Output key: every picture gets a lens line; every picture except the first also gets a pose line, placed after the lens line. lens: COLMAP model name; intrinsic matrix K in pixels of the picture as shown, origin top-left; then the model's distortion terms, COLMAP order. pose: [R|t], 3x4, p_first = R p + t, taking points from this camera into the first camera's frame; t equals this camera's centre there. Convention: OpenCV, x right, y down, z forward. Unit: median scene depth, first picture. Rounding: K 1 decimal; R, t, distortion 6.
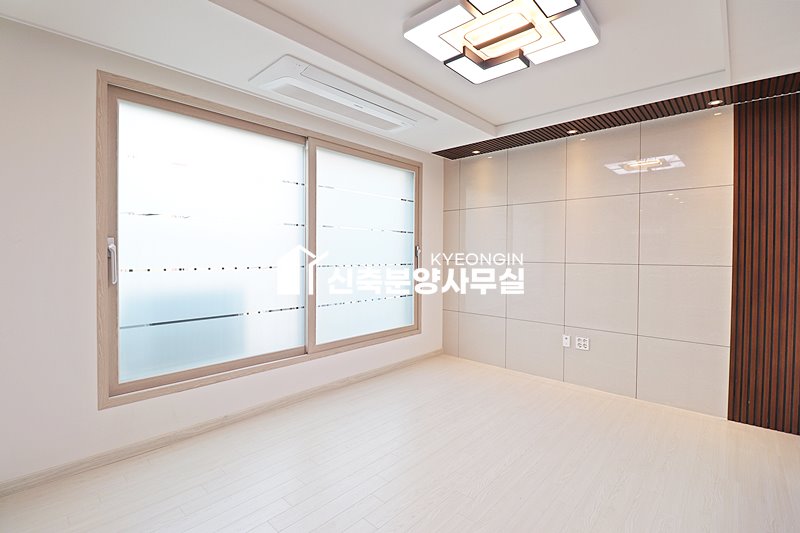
lens RADIAL K [[375.3, 0, 400.3], [0, 375.3, 259.9], [0, 0, 1]] dist [0.027973, -0.000621]
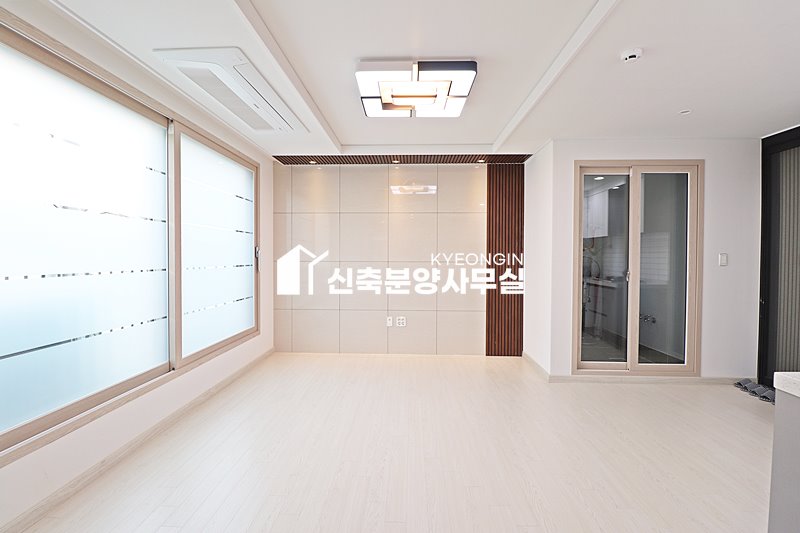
lens RADIAL K [[375.3, 0, 397.1], [0, 375.3, 261.4], [0, 0, 1]] dist [0.027973, -0.000621]
pose [[0.767848, -0.014357, 0.640471, -0.382879], [0.014304, 0.999884, 0.005265, 0.002060], [-0.640473, 0.005118, 0.767964, -0.003423]]
